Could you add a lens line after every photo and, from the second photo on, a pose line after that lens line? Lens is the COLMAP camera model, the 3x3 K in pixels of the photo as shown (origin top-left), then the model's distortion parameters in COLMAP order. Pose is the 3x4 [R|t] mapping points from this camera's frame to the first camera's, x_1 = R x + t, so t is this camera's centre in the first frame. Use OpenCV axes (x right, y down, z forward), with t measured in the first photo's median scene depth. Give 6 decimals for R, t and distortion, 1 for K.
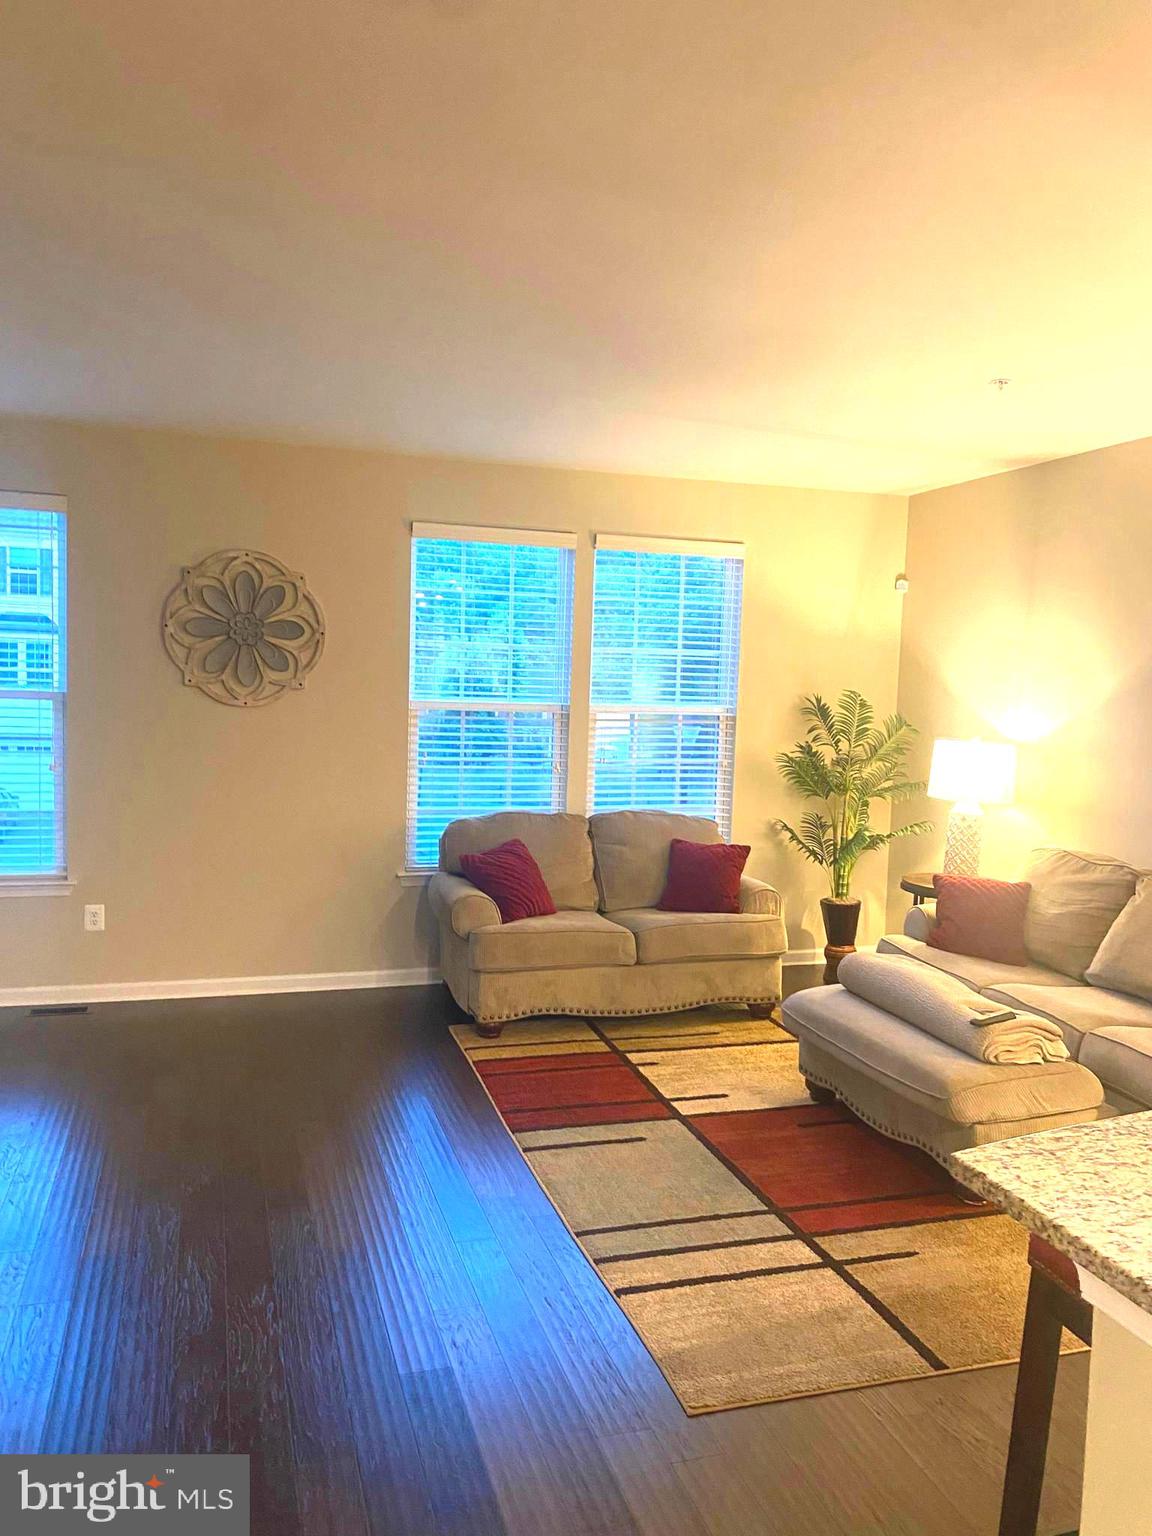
lens RADIAL K [[1180.4, 0, 544.5], [0, 1180.4, 755.4], [0, 0, 1]] dist [0.007576, -0.000462]
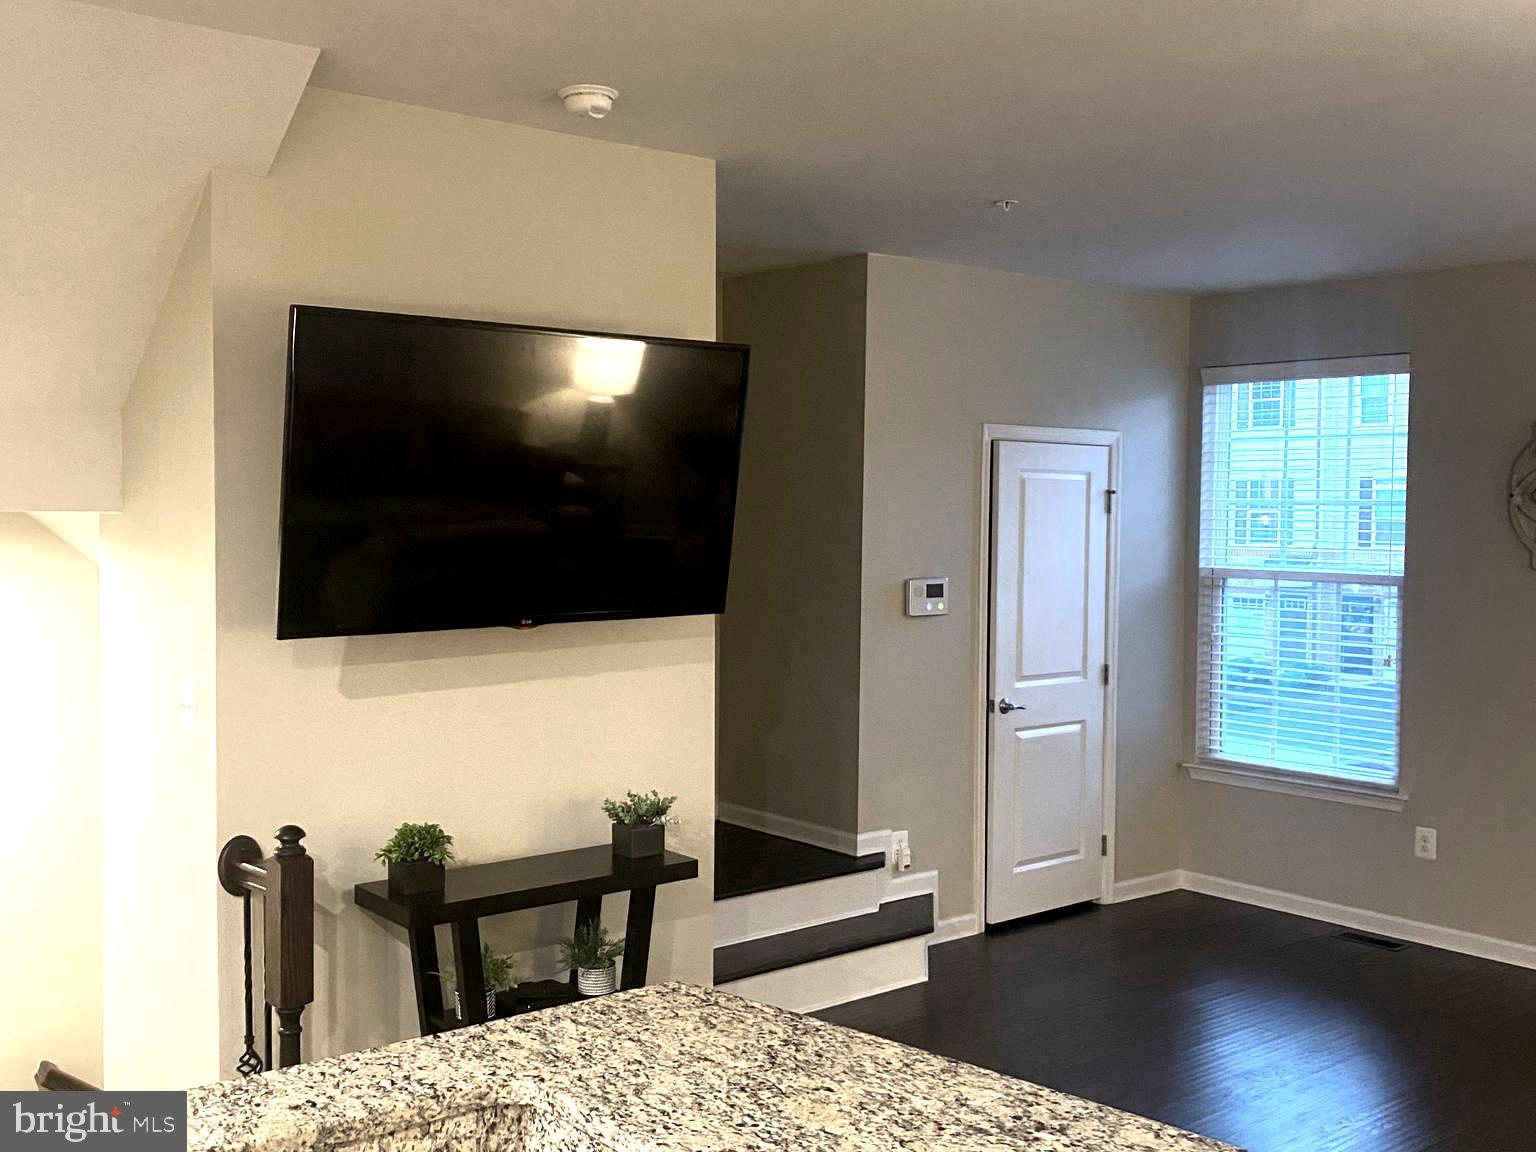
lens RADIAL K [[1549.2, 0, 767.7], [0, 1549.2, 574.7], [0, 0, 1]] dist [0.044269, 0.000000]
pose [[0.376604, 0.010474, -0.926315, 0.480415], [-0.059847, 0.998122, -0.013046, -0.011977], [0.924439, 0.060350, 0.376524, 0.131338]]
